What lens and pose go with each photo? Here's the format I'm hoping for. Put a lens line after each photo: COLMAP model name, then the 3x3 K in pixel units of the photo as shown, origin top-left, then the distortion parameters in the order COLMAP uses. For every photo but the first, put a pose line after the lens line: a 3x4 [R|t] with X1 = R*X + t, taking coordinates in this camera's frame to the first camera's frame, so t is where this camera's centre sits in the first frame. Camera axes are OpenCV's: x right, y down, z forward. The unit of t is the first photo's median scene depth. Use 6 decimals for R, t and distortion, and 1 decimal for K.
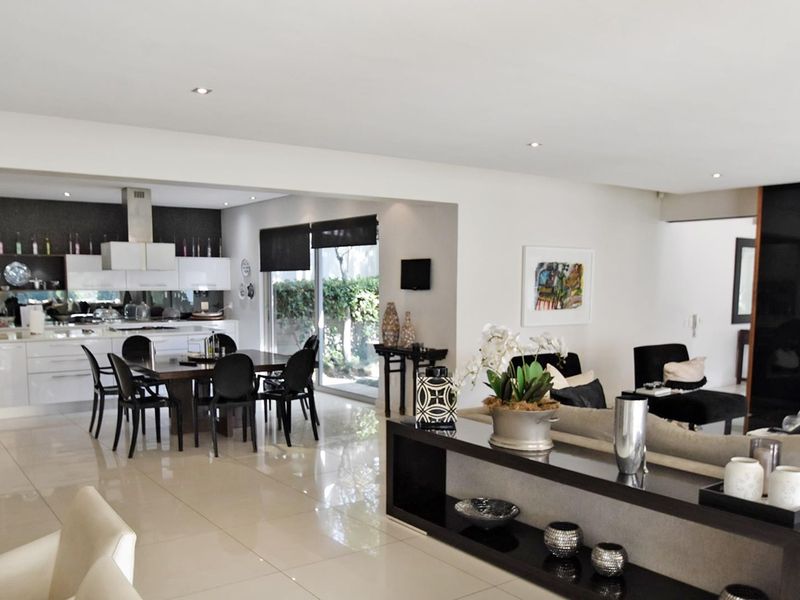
lens RADIAL K [[730.1, 0, 400.0], [0, 730.1, 300.0], [0, 0, 1]] dist [0.000193, -0.000298]
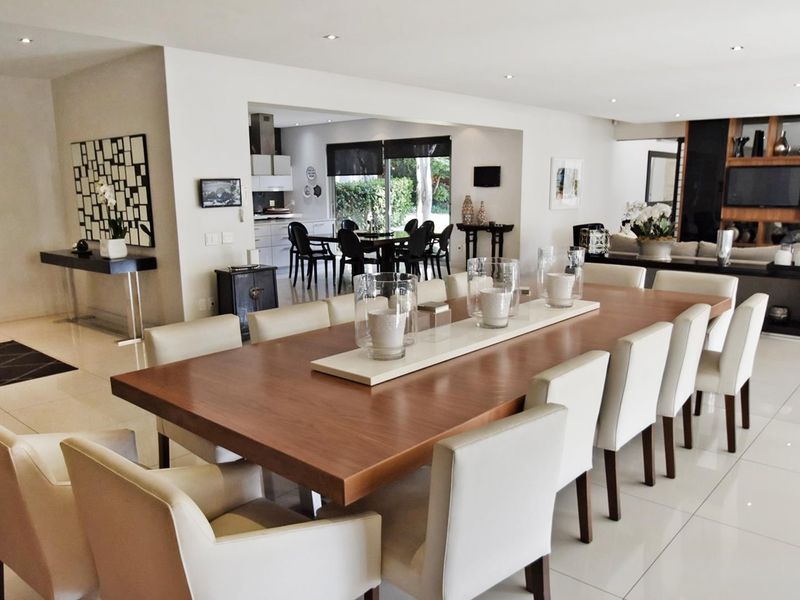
lens RADIAL K [[647.3, 0, 398.8], [0, 647.3, 319.3], [0, 0, 1]] dist [-0.017470, -0.000944]
pose [[0.974311, -0.058611, 0.217448, -0.408725], [0.018550, 0.983145, 0.181882, 0.007784], [-0.224443, -0.173176, 0.958976, -0.270935]]
